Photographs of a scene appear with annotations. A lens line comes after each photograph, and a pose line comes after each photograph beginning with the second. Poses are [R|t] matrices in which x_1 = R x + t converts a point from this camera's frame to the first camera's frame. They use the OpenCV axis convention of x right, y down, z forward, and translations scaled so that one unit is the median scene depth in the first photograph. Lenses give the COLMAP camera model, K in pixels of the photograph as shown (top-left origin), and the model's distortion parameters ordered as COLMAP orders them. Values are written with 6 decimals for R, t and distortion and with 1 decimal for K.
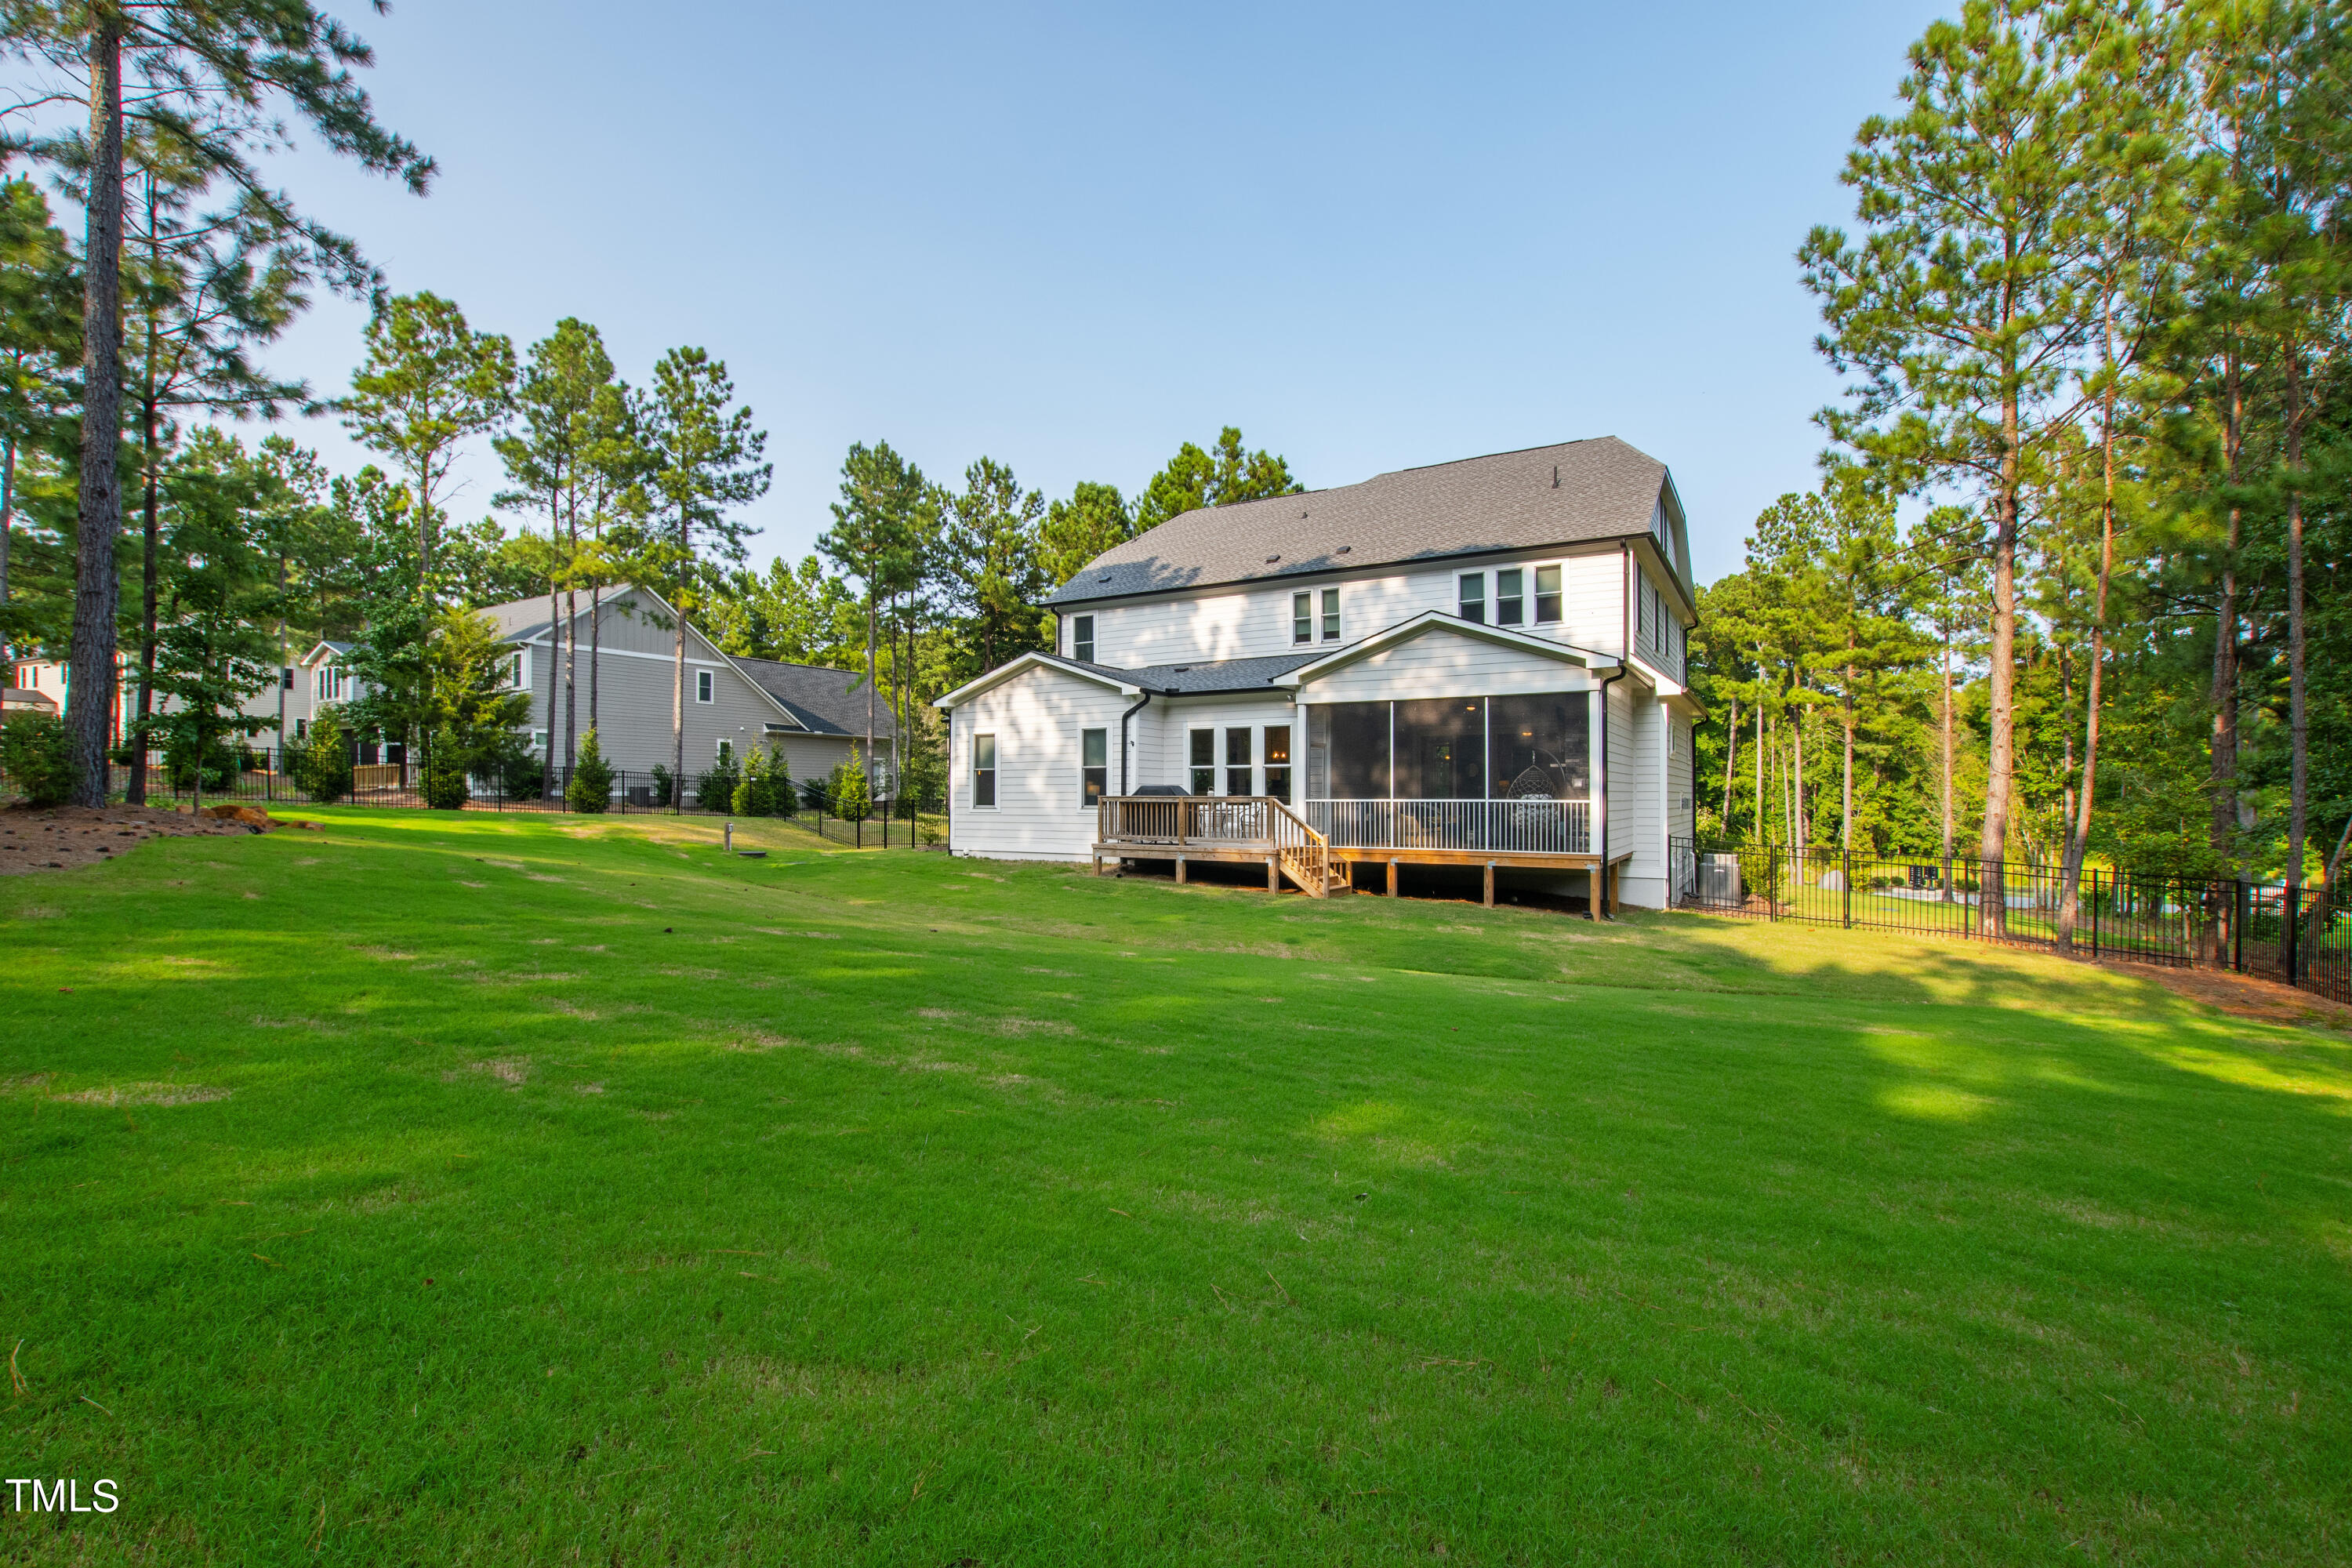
lens RADIAL K [[1028.6, 0, 1179.3], [0, 1028.6, 781.5], [0, 0, 1]] dist [-0.000275, -0.000005]
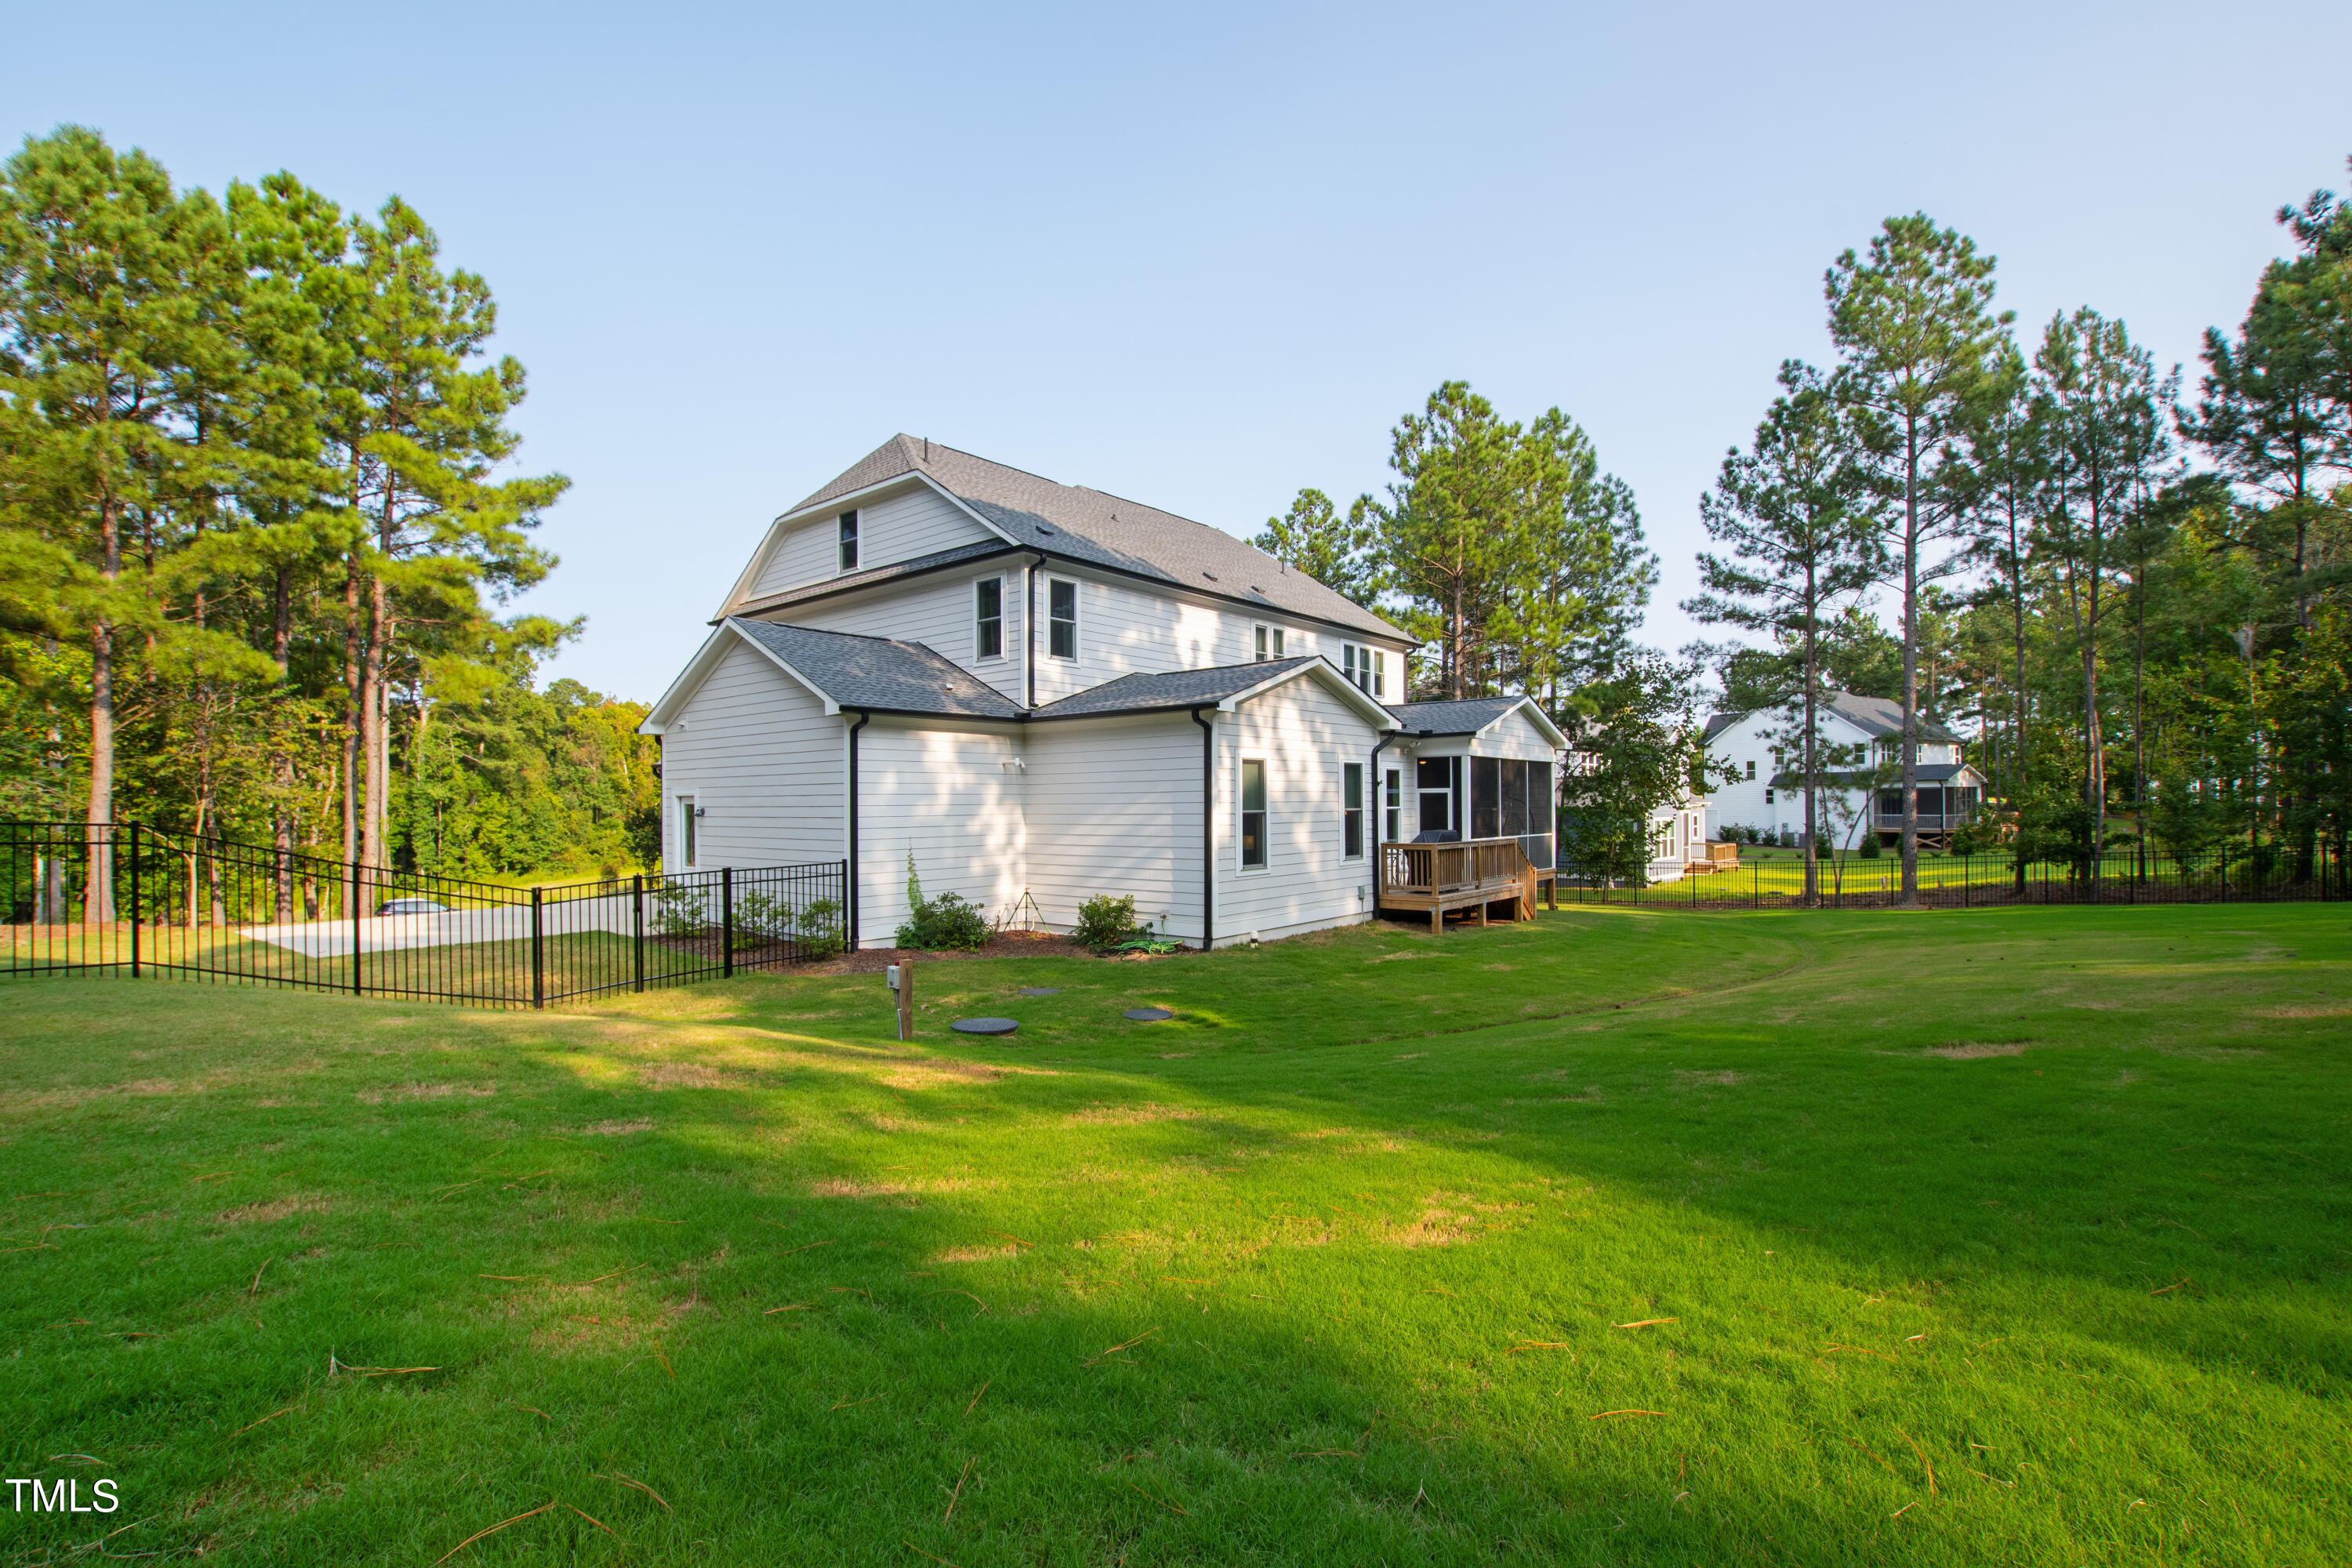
lens RADIAL K [[1028.6, 0, 1178.6], [0, 1028.6, 806.5], [0, 0, 1]] dist [-0.000275, -0.000005]
pose [[0.192384, 0.000820, 0.981319, -0.890065], [-0.014636, 0.999891, 0.002034, -0.017197], [-0.981211, -0.014754, 0.192375, 0.942153]]
